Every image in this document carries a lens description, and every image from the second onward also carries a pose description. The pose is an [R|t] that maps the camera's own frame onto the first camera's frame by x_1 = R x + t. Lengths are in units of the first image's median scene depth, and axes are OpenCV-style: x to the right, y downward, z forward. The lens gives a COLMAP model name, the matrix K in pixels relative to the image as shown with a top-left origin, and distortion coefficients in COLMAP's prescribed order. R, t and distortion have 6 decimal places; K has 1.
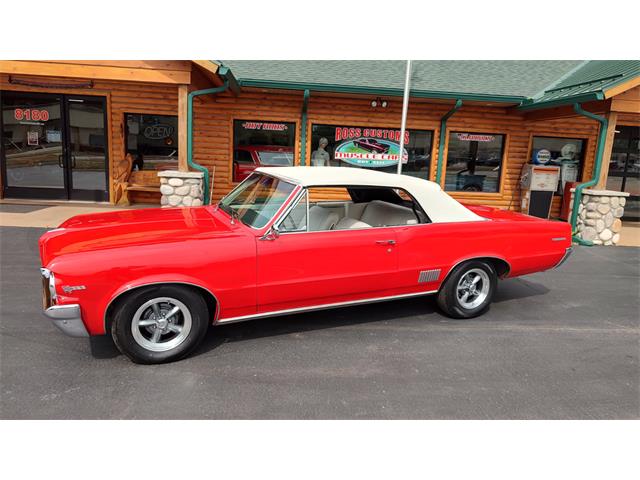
lens RADIAL K [[464.0, 0, 322.4], [0, 464.0, 239.7], [0, 0, 1]] dist [0.021486, -0.024928]
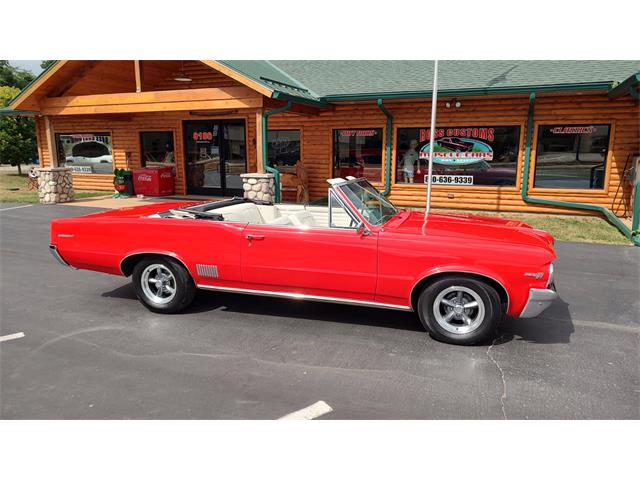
lens RADIAL K [[464.0, 0, 322.7], [0, 464.0, 236.7], [0, 0, 1]] dist [0.021486, -0.024928]
pose [[0.874156, 0.043051, -0.483733, 0.372504], [-0.049729, 0.998762, -0.000979, 0.019469], [0.483093, 0.024912, 0.875215, -0.049520]]
